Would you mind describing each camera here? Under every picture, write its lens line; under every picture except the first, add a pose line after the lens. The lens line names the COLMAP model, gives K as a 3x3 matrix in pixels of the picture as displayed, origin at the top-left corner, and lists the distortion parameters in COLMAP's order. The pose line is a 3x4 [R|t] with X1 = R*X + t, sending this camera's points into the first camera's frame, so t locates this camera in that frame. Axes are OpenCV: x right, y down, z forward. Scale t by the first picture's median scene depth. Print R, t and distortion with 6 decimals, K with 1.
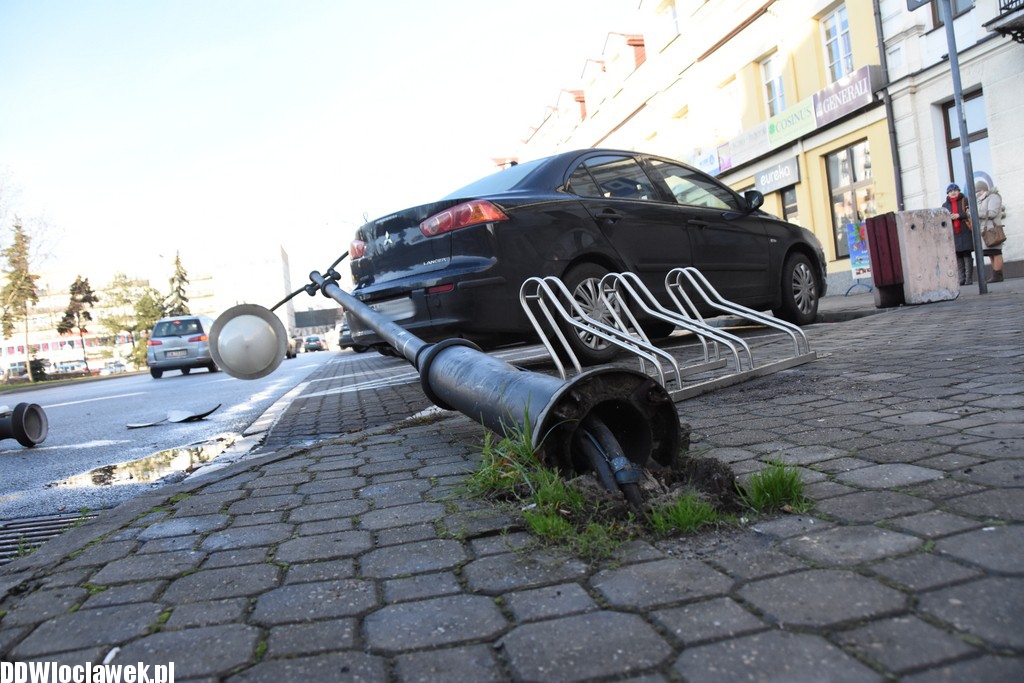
lens RADIAL K [[800.9, 0, 520.2], [0, 800.9, 341.9], [0, 0, 1]] dist [-0.164742, 0.119052]
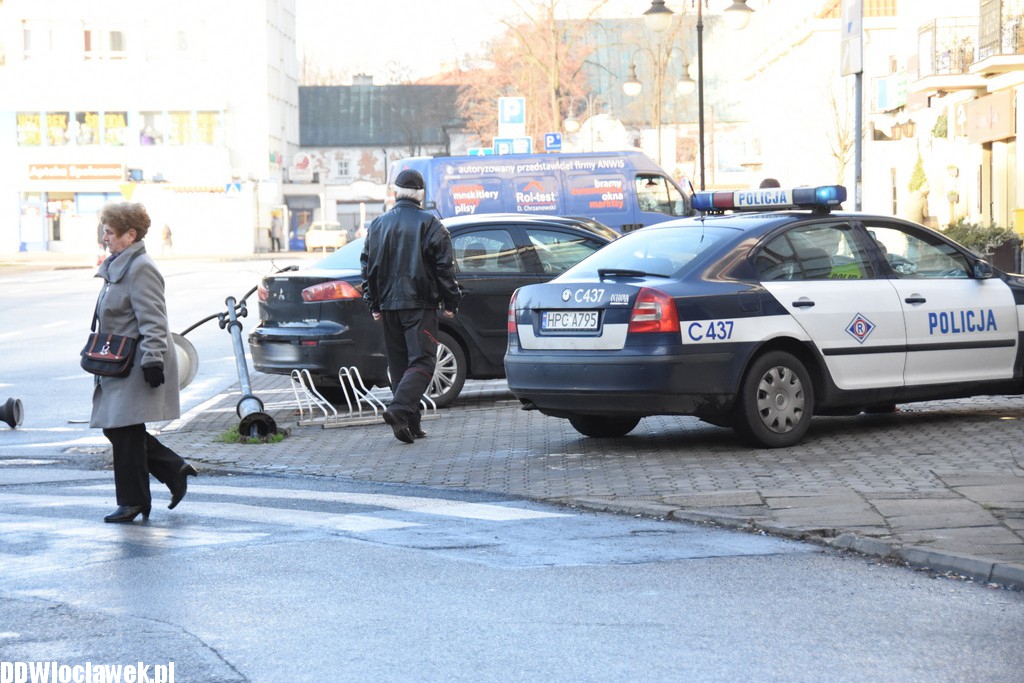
lens RADIAL K [[3527.9, 0, 512.0], [0, 3527.9, 341.5], [0, 0, 1]] dist [1.146433, 2.906536]
pose [[0.971882, 0.097715, -0.214234, 0.471738], [-0.090406, 0.994947, 0.043678, -0.112005], [0.217420, -0.023082, 0.975805, -1.486930]]
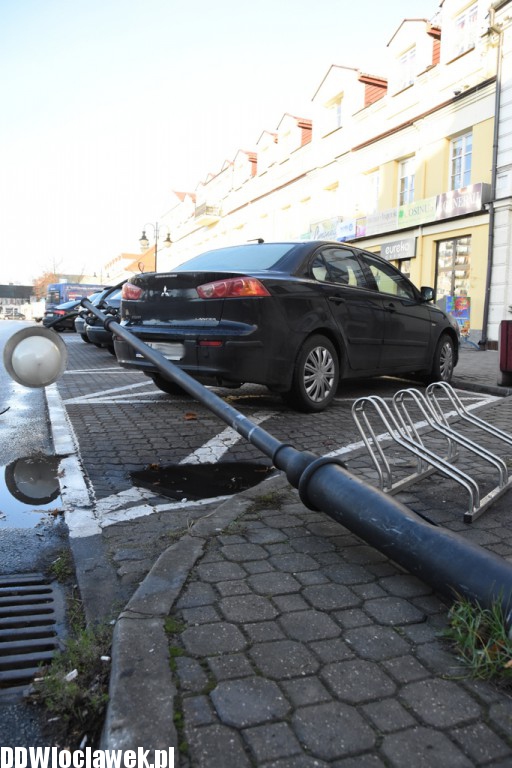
lens RADIAL K [[600.7, 0, 262.3], [0, 600.7, 394.5], [0, 0, 1]] dist [-0.164742, 0.119052]
pose [[0.978016, 0.124495, 0.167290, -0.051119], [-0.140034, 0.986533, 0.084512, -0.023902], [-0.154516, -0.106080, 0.982279, 0.016830]]
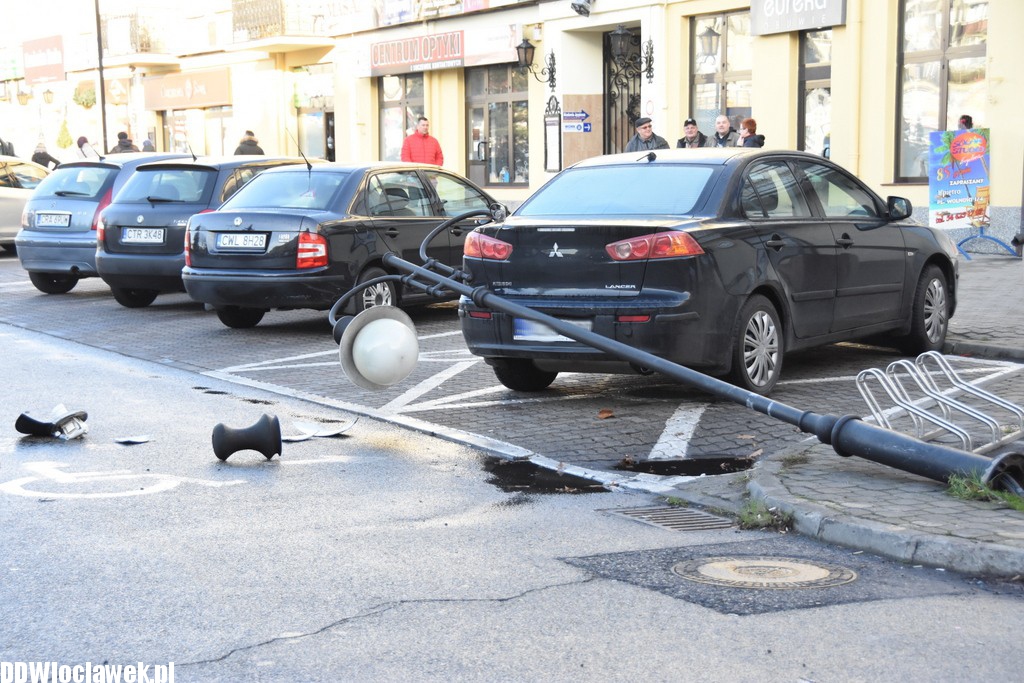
lens RADIAL K [[2108.6, 0, 522.1], [0, 2108.6, 344.1], [0, 0, 1]] dist [0.468040, 0.120745]
pose [[0.960292, 0.071647, 0.269641, -0.285327], [-0.086494, 0.995299, 0.043574, -0.041774], [-0.265252, -0.065167, 0.961974, -0.451494]]
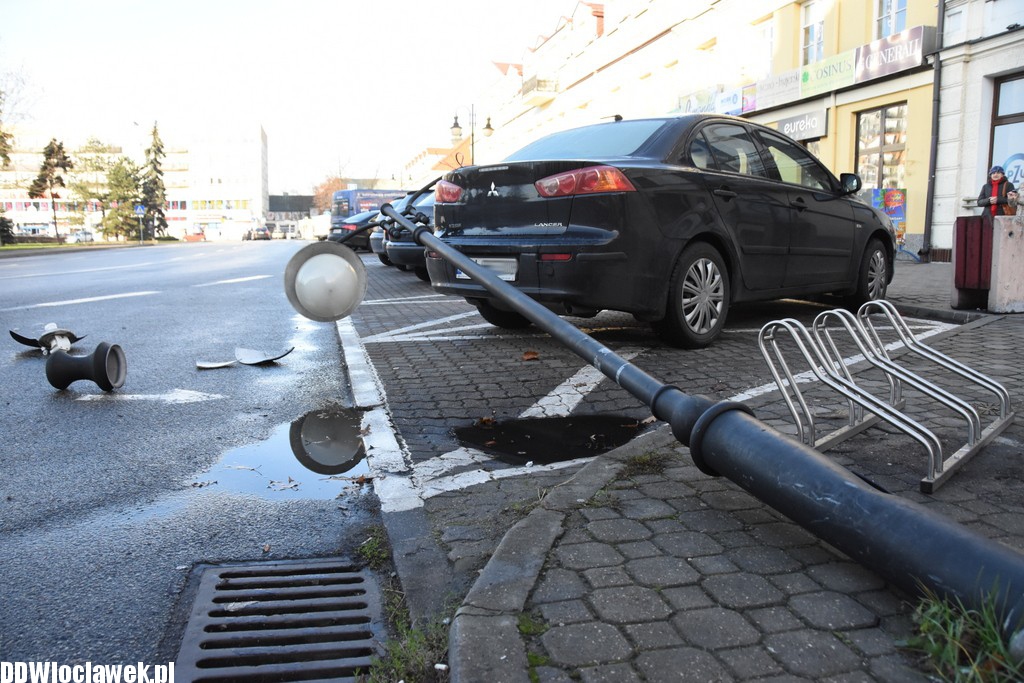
lens RADIAL K [[800.2, 0, 512.9], [0, 800.2, 355.1], [0, 0, 1]] dist [-0.169043, 0.127339]
pose [[0.993519, 0.105447, 0.042445, -0.054008], [-0.110133, 0.985399, 0.129847, -0.021065], [-0.028133, -0.133680, 0.990625, 0.019095]]
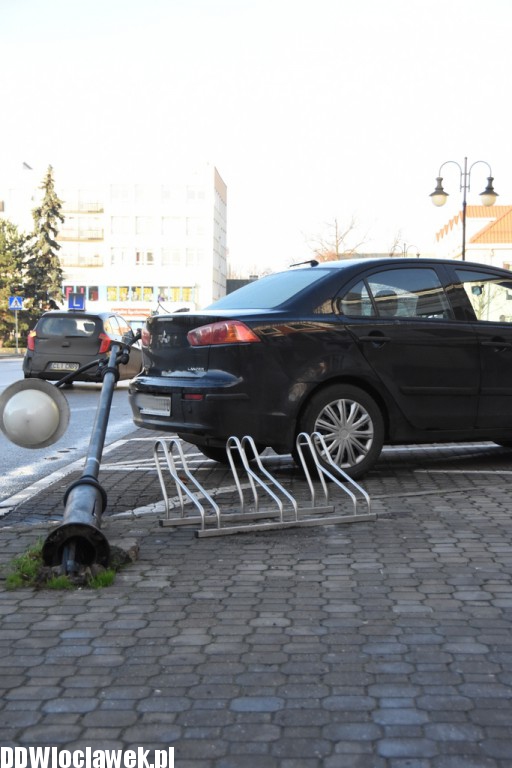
lens RADIAL K [[1350.7, 0, 256.0], [0, 1350.7, 384.0], [0, 0, 1]] dist [0.295105, 0.207539]
pose [[0.959886, 0.124299, -0.251334, 0.138882], [-0.117052, 0.992166, 0.043644, -0.053770], [0.254791, -0.012474, 0.966916, -0.243673]]
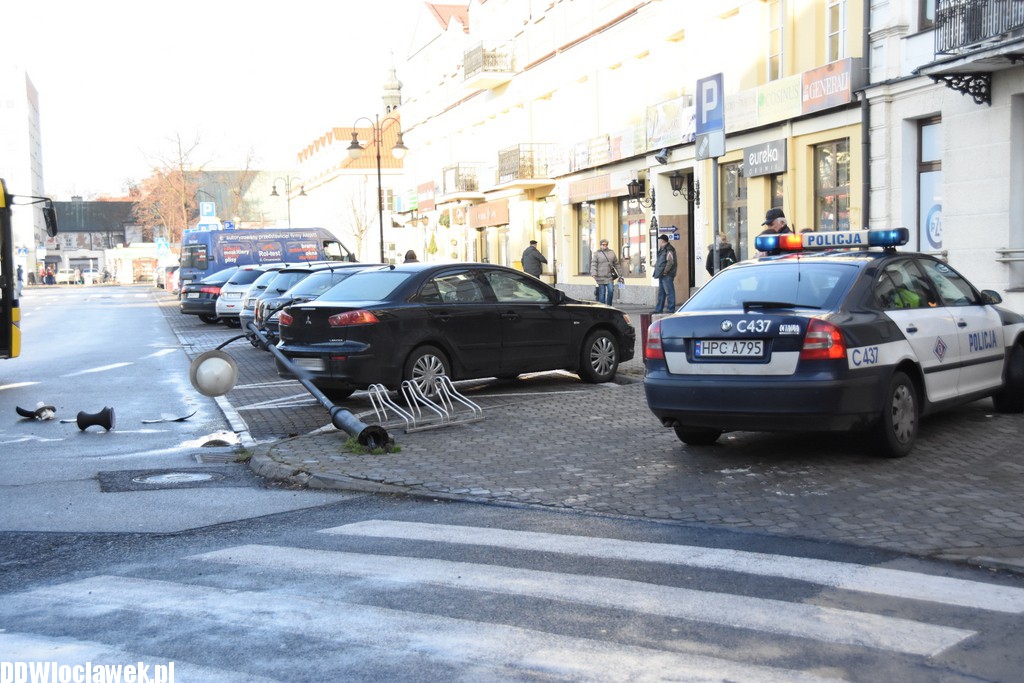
lens RADIAL K [[1559.2, 0, 512.0], [0, 1559.2, 341.5], [0, 0, 1]] dist [0.218807, 0.105627]
pose [[0.996284, 0.081949, 0.026506, 0.058518], [-0.082857, 0.995940, 0.035185, -0.078867], [-0.023515, -0.037251, 0.999029, -0.763439]]
